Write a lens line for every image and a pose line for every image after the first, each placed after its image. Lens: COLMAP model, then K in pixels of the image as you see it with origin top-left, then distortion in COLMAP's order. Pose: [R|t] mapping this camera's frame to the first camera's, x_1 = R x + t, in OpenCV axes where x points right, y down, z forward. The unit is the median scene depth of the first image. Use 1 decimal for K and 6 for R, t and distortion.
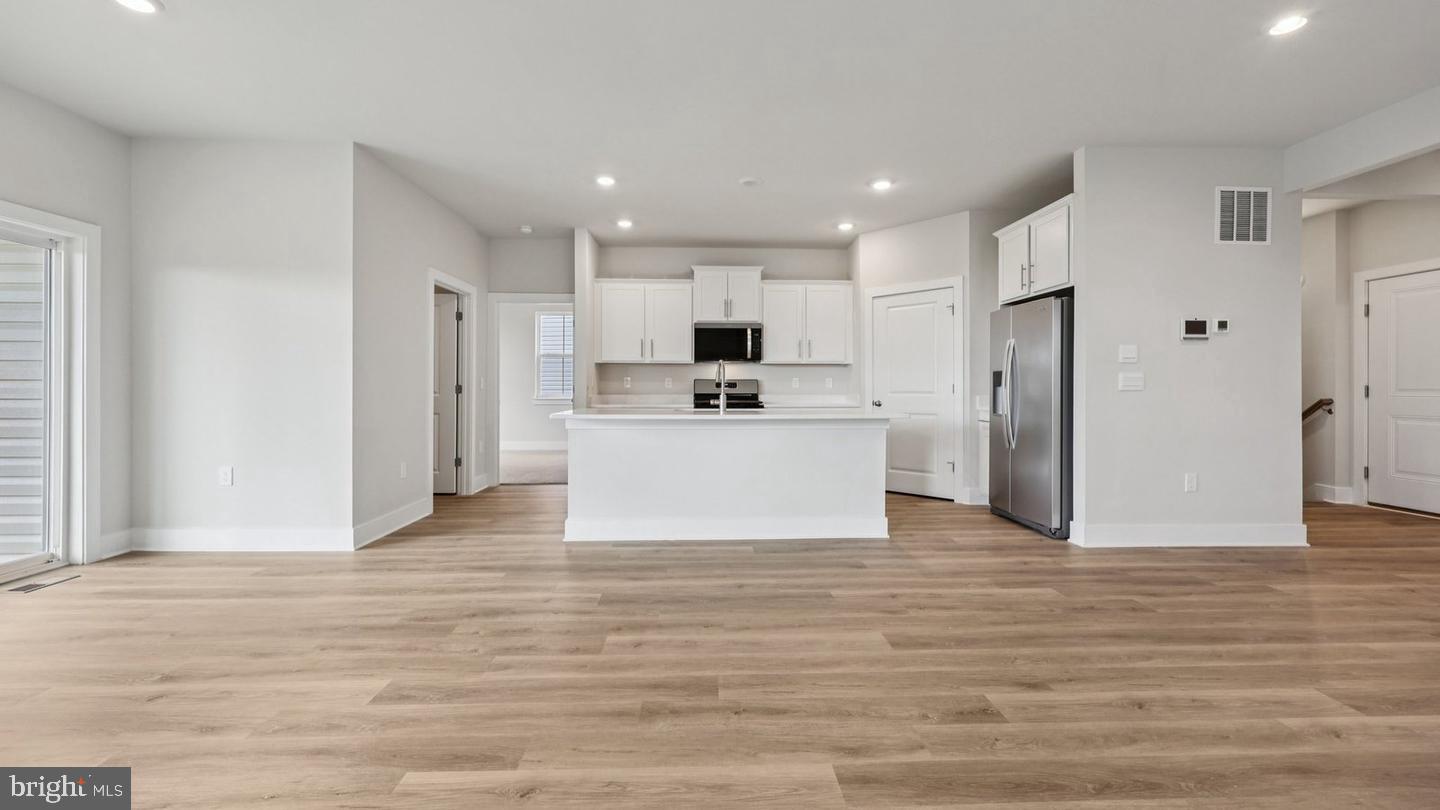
lens RADIAL K [[578.2, 0, 719.7], [0, 578.2, 386.8], [0, 0, 1]] dist [-0.000540, -0.000232]
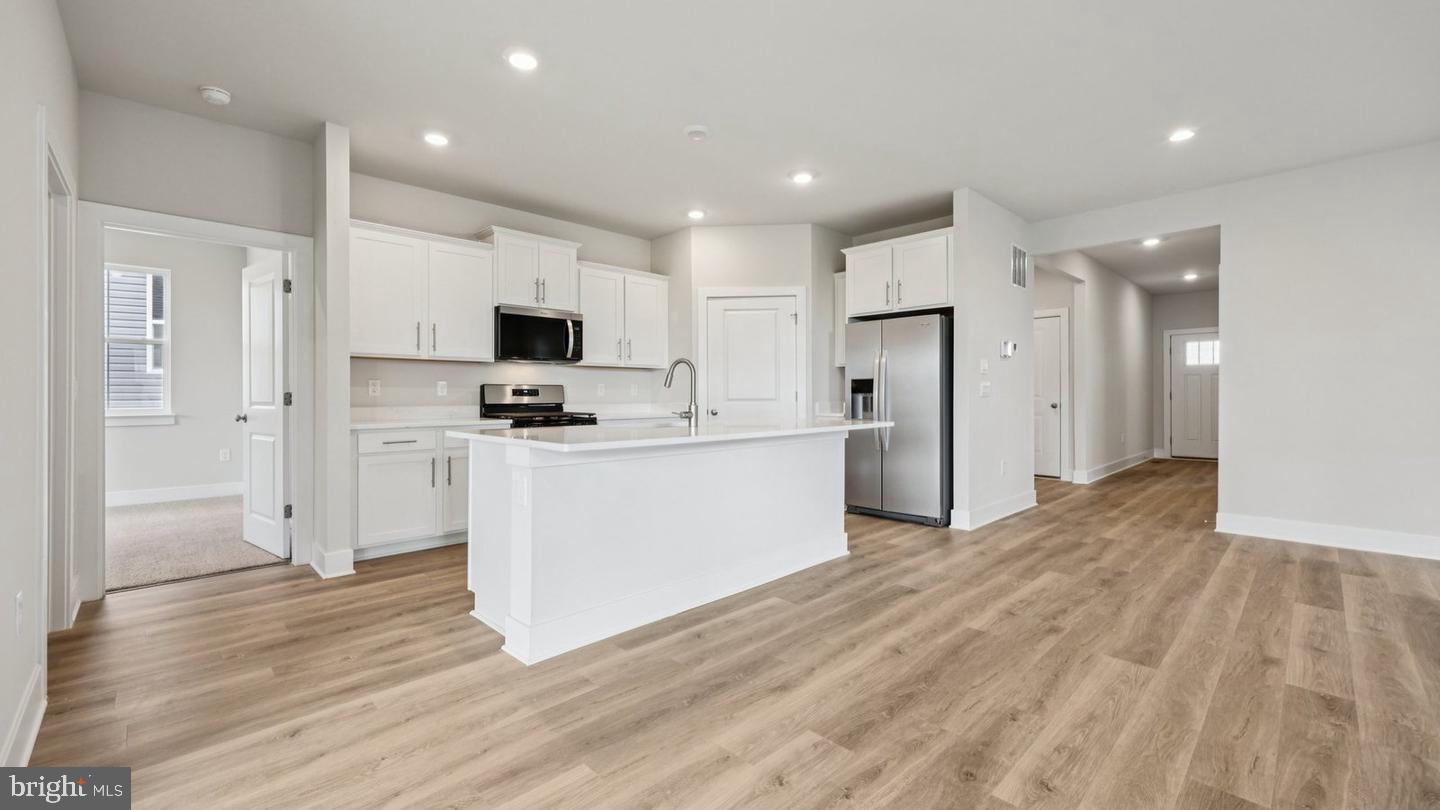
lens RADIAL K [[578.2, 0, 715.8], [0, 578.2, 394.0], [0, 0, 1]] dist [-0.000540, -0.000232]
pose [[0.746709, -0.000701, 0.665151, -0.445861], [0.003232, 0.999991, -0.002574, 0.002603], [-0.665143, 0.004071, 0.746704, 0.397577]]
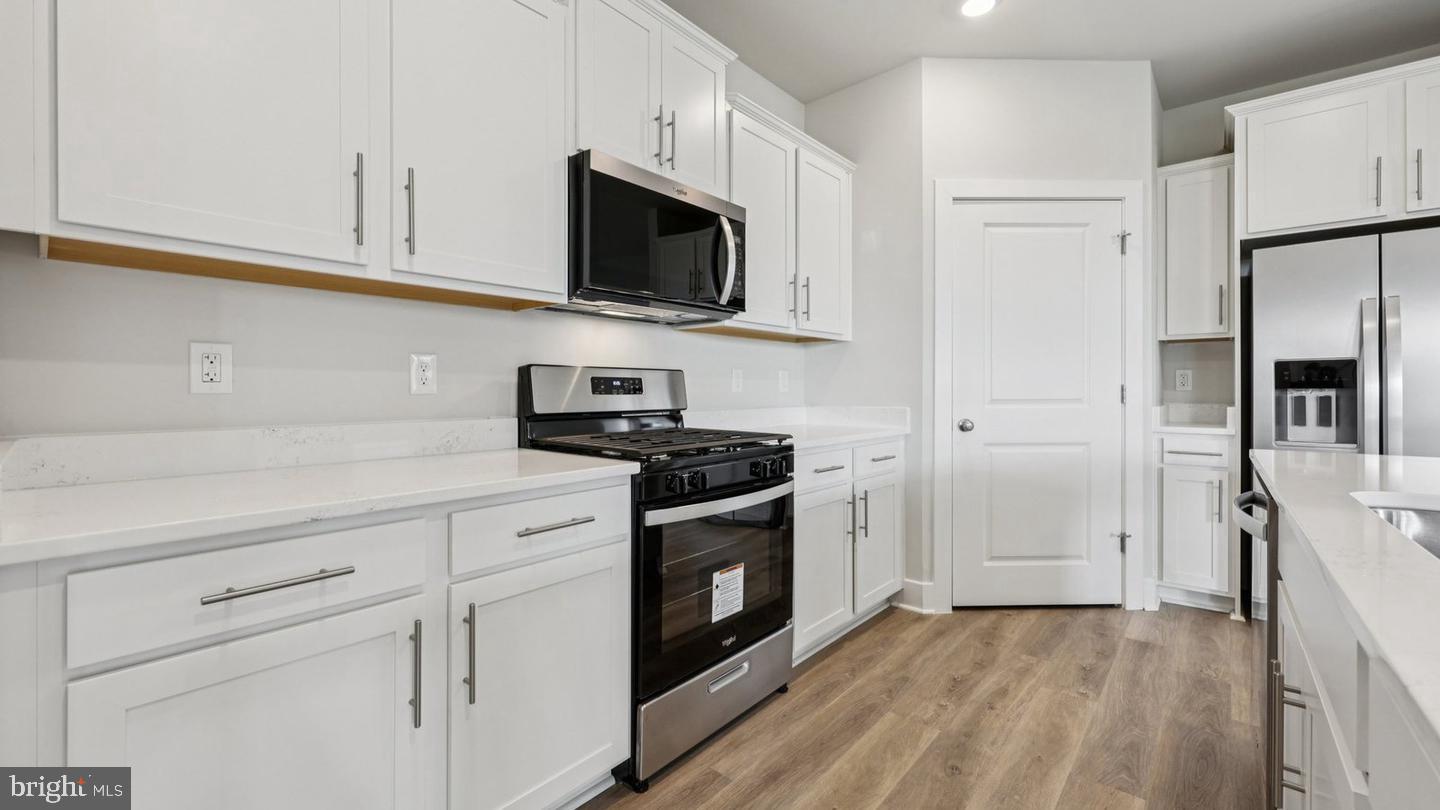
lens RADIAL K [[578.2, 0, 729.0], [0, 578.2, 400.9], [0, 0, 1]] dist [-0.000540, -0.000232]
pose [[0.676904, -0.023948, 0.735681, -0.274511], [-0.002549, 0.999388, 0.034878, -0.007736], [-0.736067, -0.025484, 0.676429, 1.068090]]
